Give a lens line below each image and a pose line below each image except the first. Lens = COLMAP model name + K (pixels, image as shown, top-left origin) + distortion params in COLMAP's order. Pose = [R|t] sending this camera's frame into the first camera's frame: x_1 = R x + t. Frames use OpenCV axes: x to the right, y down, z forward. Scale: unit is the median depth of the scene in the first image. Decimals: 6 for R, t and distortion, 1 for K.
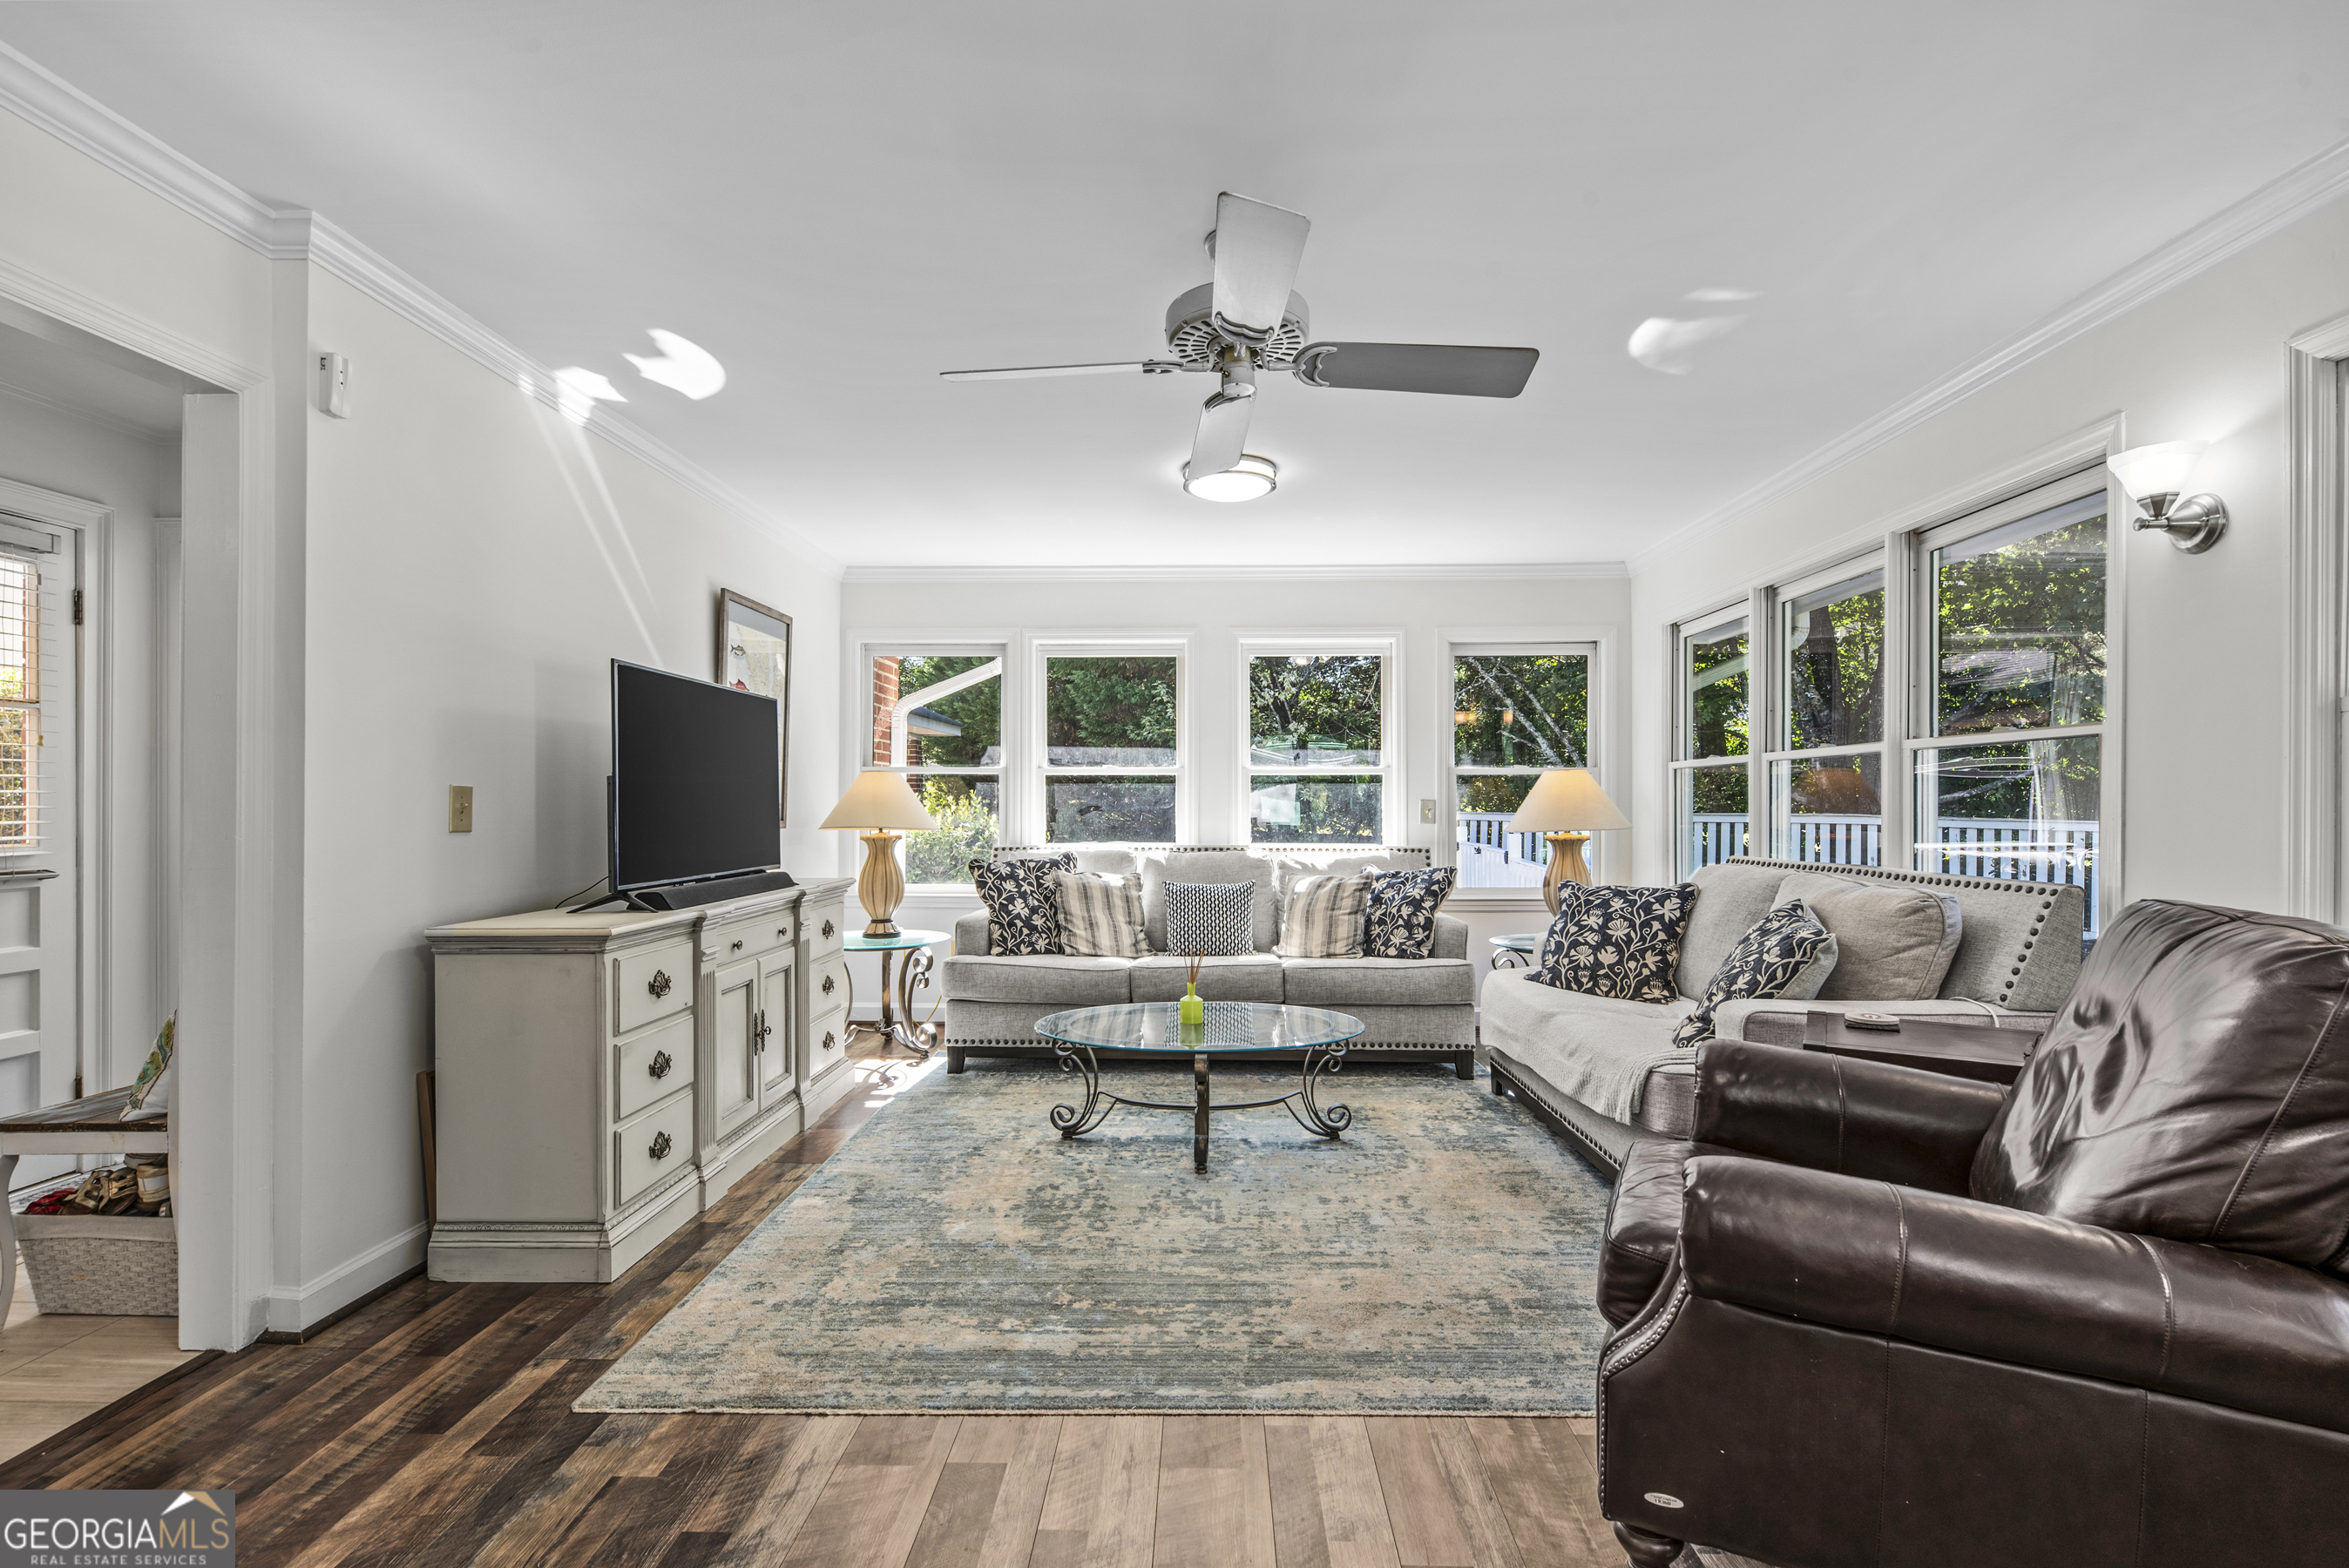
lens RADIAL K [[1042.2, 0, 1229.9], [0, 1042.2, 819.0], [0, 0, 1]] dist [0.011207, -0.005435]
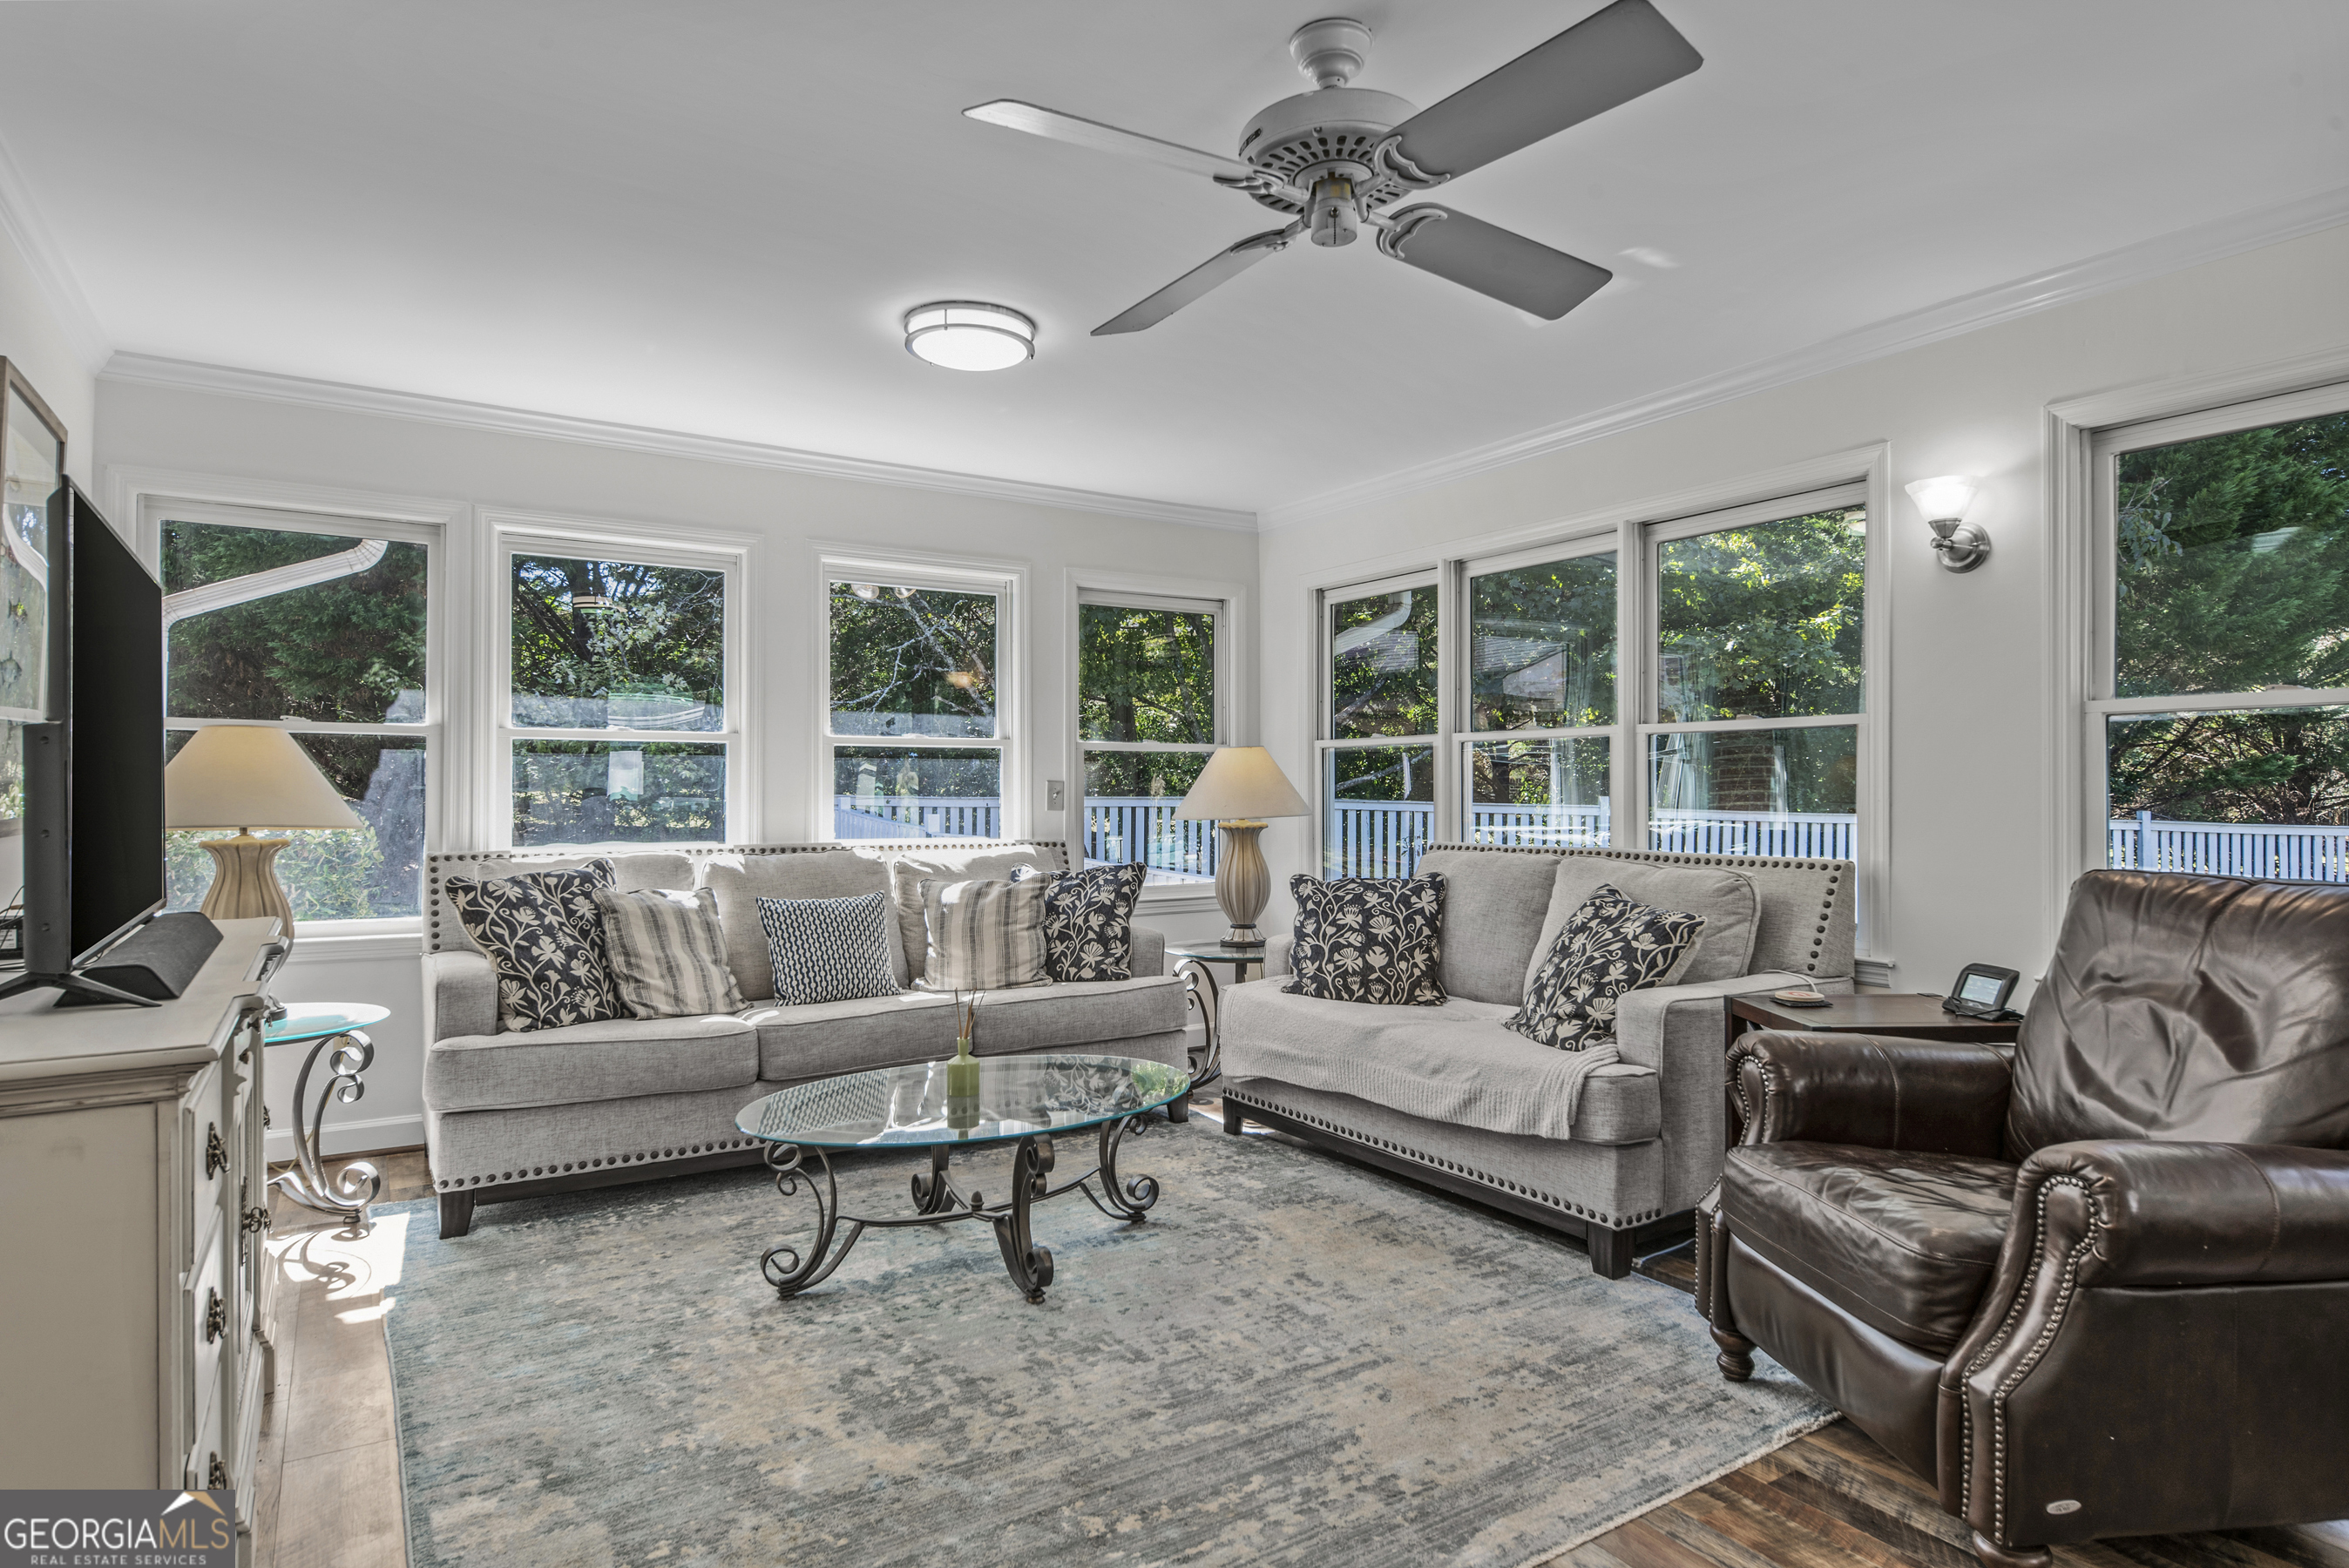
lens RADIAL K [[1263.4, 0, 1238.7], [0, 1263.4, 791.2], [0, 0, 1]] dist [0.007559, -0.003857]
pose [[0.833522, 0.000685, 0.552485, -0.326854], [0.005842, 0.999932, -0.010053, -0.000267], [-0.552455, 0.011607, 0.833462, 0.166846]]
